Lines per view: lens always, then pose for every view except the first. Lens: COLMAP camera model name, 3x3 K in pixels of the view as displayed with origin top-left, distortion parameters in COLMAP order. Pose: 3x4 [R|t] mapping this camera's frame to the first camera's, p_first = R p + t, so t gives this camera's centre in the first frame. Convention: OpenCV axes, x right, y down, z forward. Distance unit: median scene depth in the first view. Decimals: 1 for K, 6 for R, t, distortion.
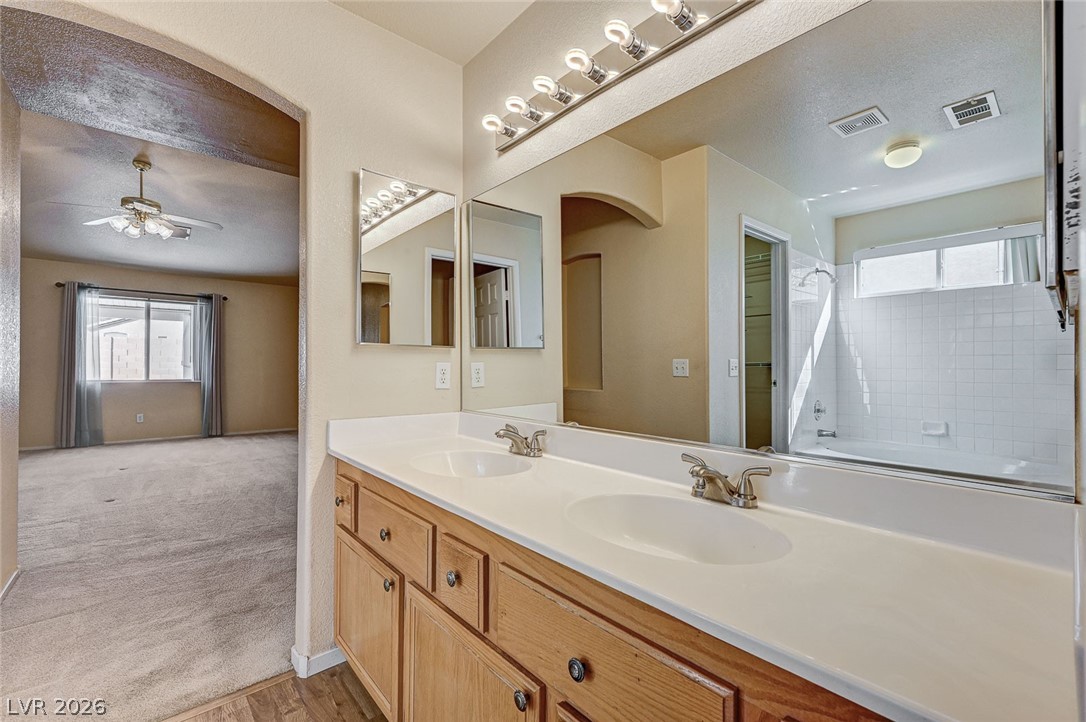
lens RADIAL K [[465.7, 0, 544.8], [0, 465.7, 359.1], [0, 0, 1]] dist [0.002511, 0.000246]
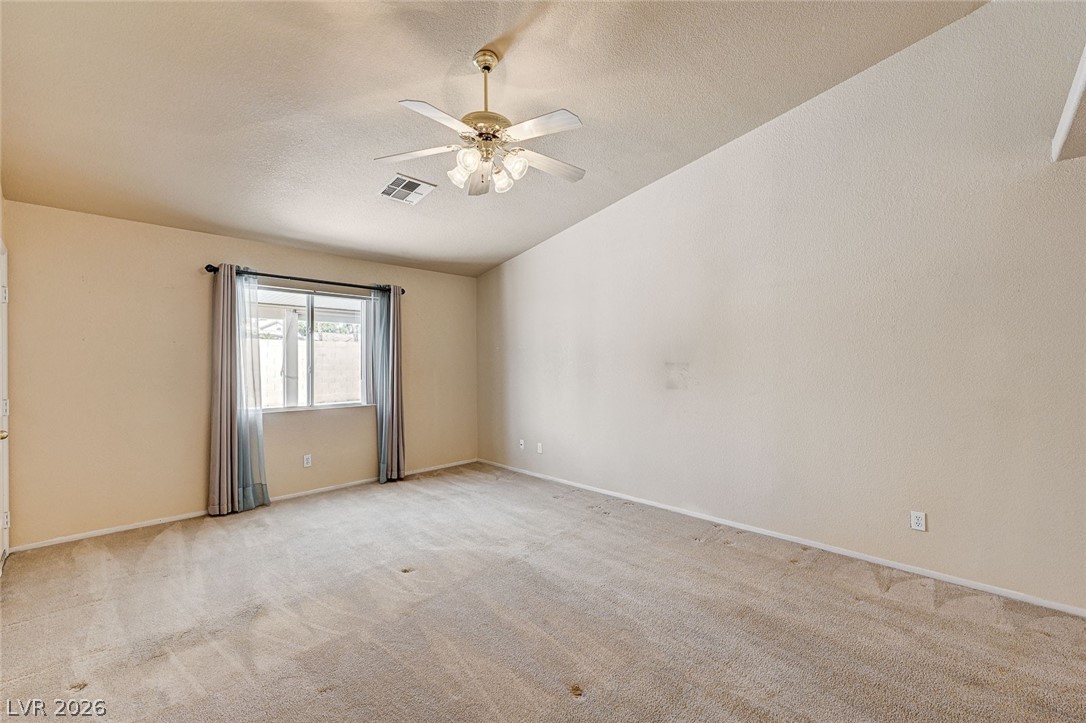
lens RADIAL K [[460.3, 0, 543.0], [0, 460.3, 361.5], [0, 0, 1]] dist [0.002615, 0.000314]
pose [[0.997433, 0.002239, 0.071564, -0.572384], [-0.003441, 0.999855, 0.016682, -0.036689], [-0.071516, -0.016885, 0.997296, 0.289397]]
